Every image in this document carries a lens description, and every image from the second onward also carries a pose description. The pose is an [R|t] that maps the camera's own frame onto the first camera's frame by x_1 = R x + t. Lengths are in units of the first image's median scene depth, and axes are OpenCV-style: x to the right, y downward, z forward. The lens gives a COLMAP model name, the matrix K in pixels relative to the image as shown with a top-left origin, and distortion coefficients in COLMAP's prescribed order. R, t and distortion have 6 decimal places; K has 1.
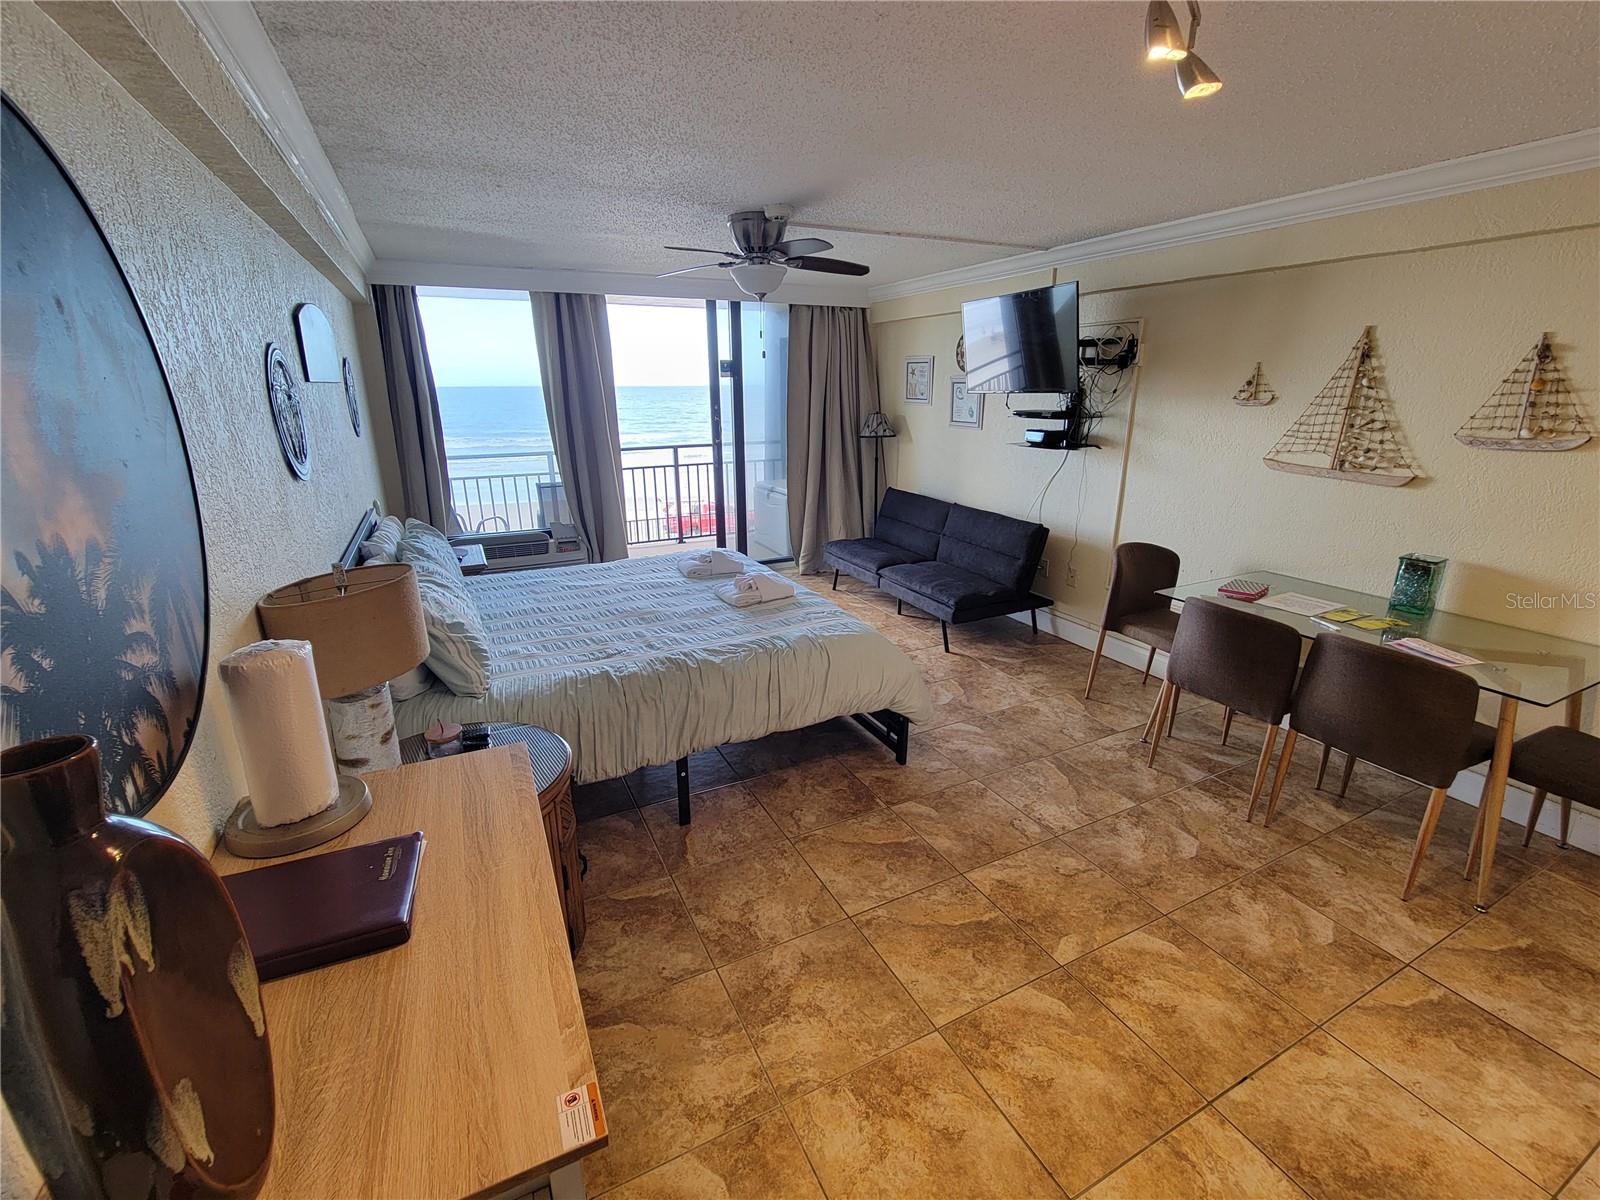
lens RADIAL K [[693.4, 0, 799.5], [0, 693.4, 588.1], [0, 0, 1]] dist [0.003757, -0.000826]
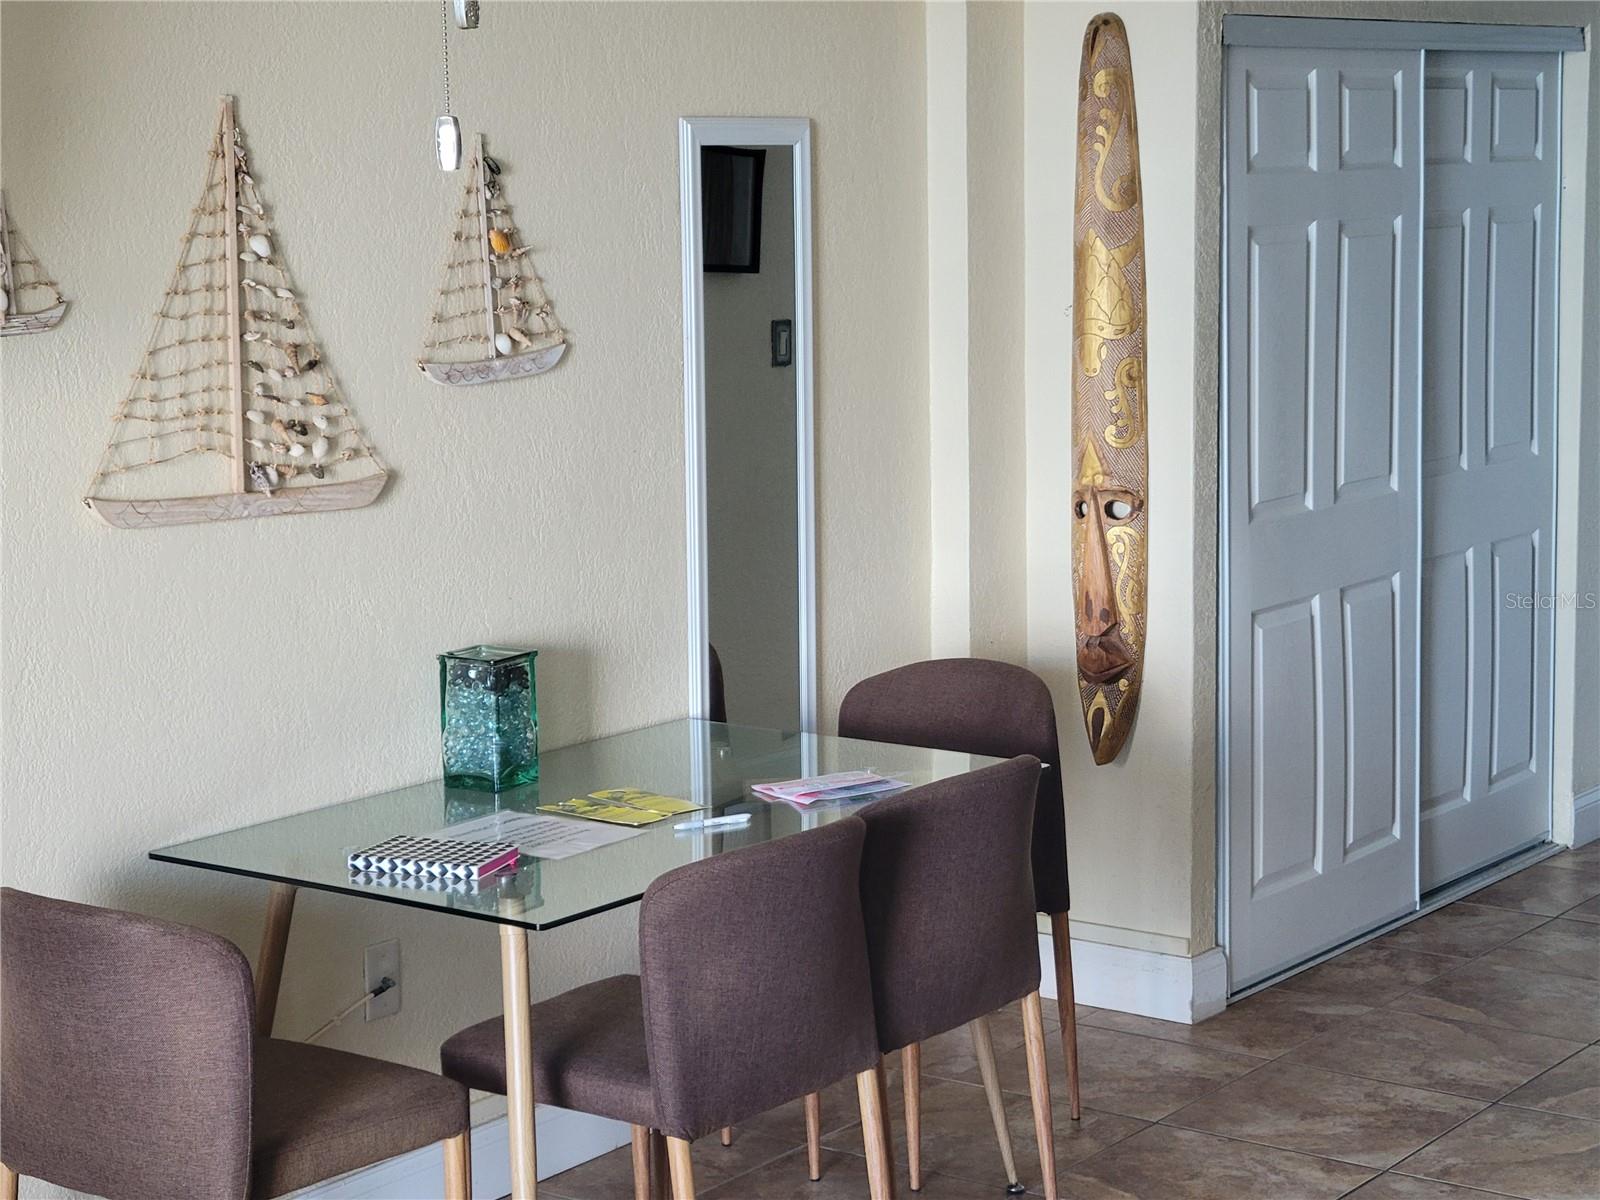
lens RADIAL K [[3079.5, 0, 800.2], [0, 3079.5, 600.5], [0, 0, 1]] dist [0.393392, 0.000000]
pose [[-0.453825, -0.116582, 0.883432, -0.771685], [0.275681, 0.924398, 0.263607, -0.481813], [-0.847374, 0.363177, -0.387375, 1.473349]]
